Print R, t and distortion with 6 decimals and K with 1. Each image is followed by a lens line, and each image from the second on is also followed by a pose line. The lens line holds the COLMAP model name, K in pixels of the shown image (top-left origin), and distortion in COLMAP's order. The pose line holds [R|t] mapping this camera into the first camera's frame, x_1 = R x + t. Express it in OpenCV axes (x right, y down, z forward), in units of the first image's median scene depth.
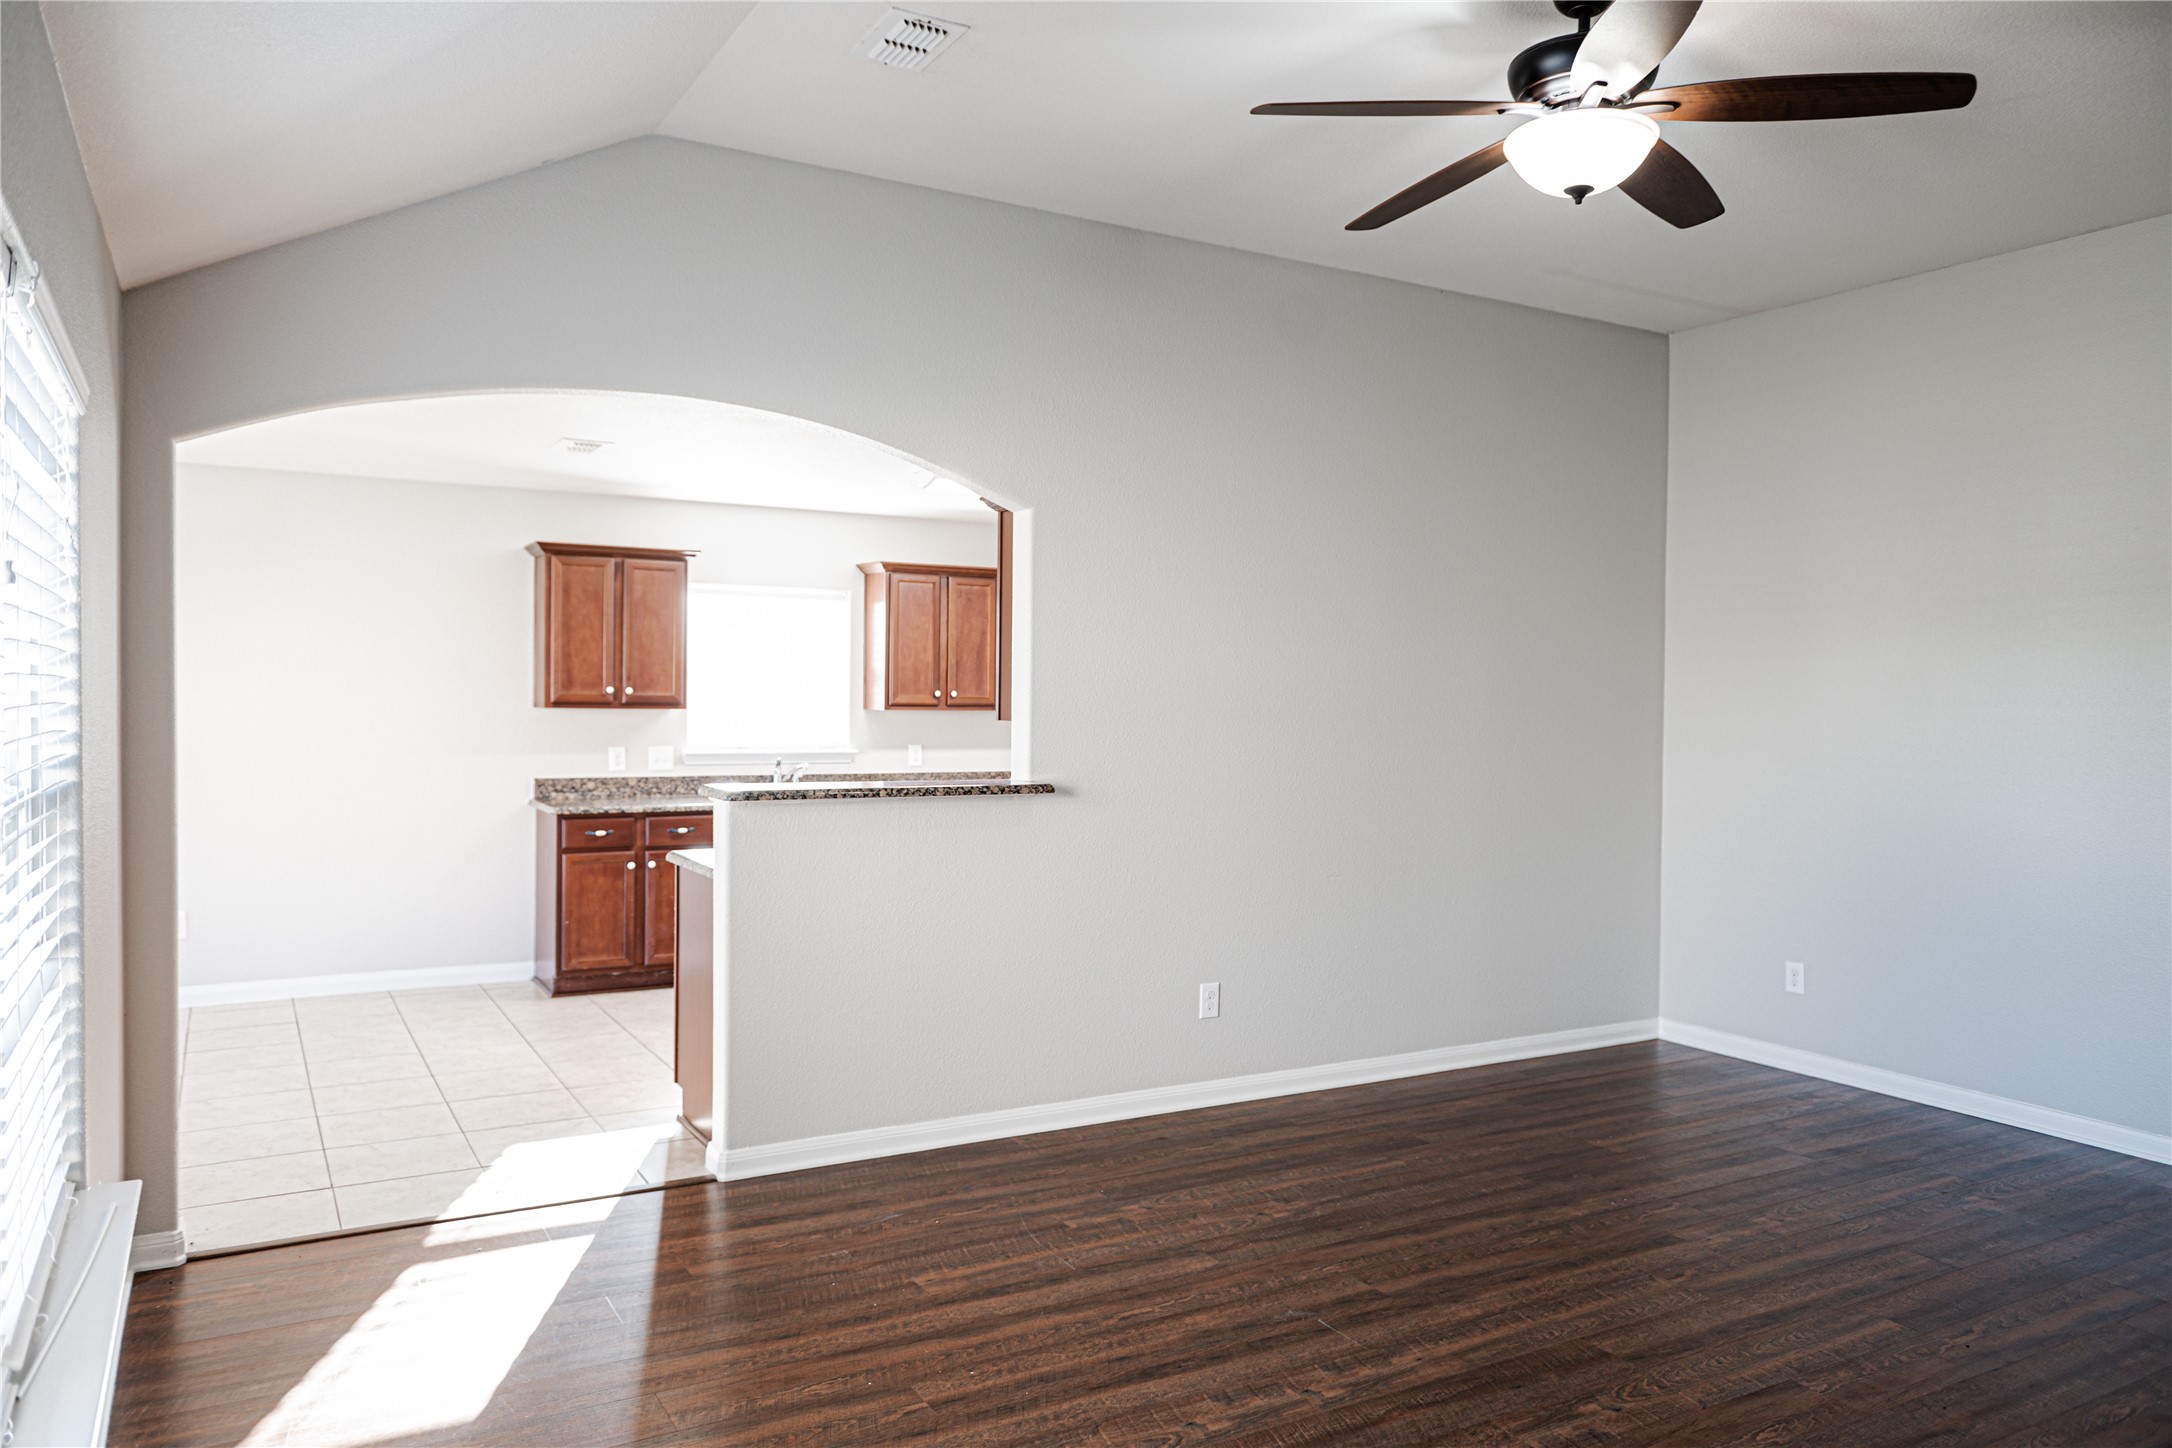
lens RADIAL K [[1486.5, 0, 1117.1], [0, 1486.5, 700.3], [0, 0, 1]] dist [0.000831, 0.004281]
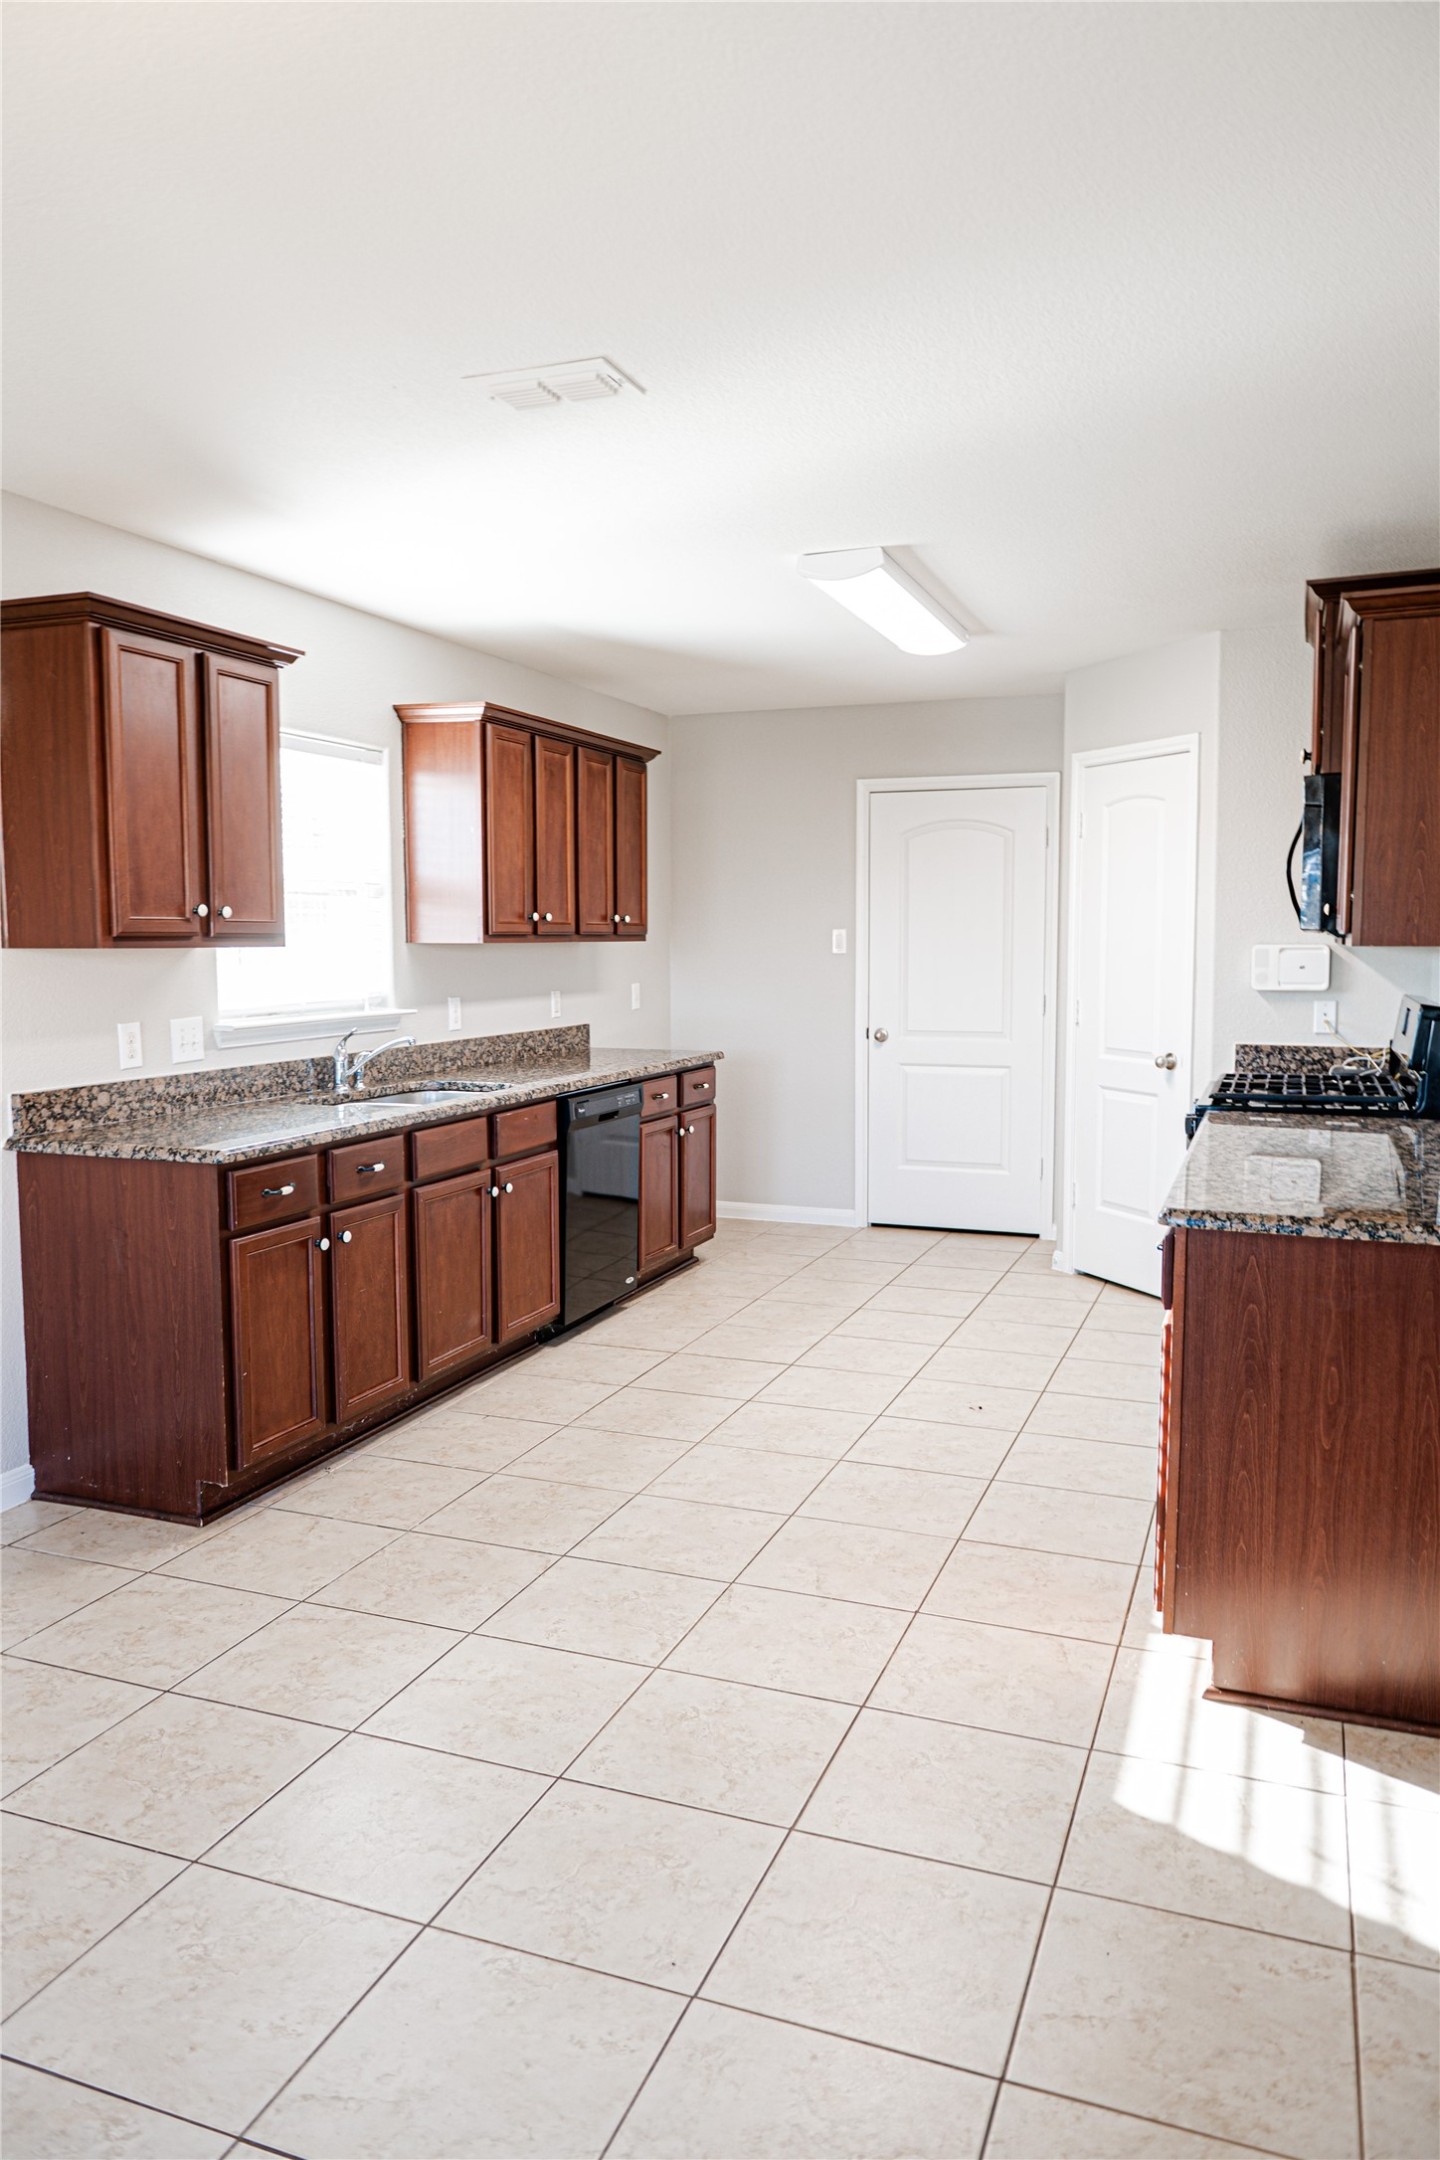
lens RADIAL K [[1478.3, 0, 717.8], [0, 1478.3, 1049.3], [0, 0, 1]] dist [0.000831, 0.004281]
pose [[0.788463, -0.061367, 0.612013, -0.491723], [0.014817, 0.996617, 0.080842, 0.002212], [-0.614904, -0.054672, 0.786705, 0.468819]]
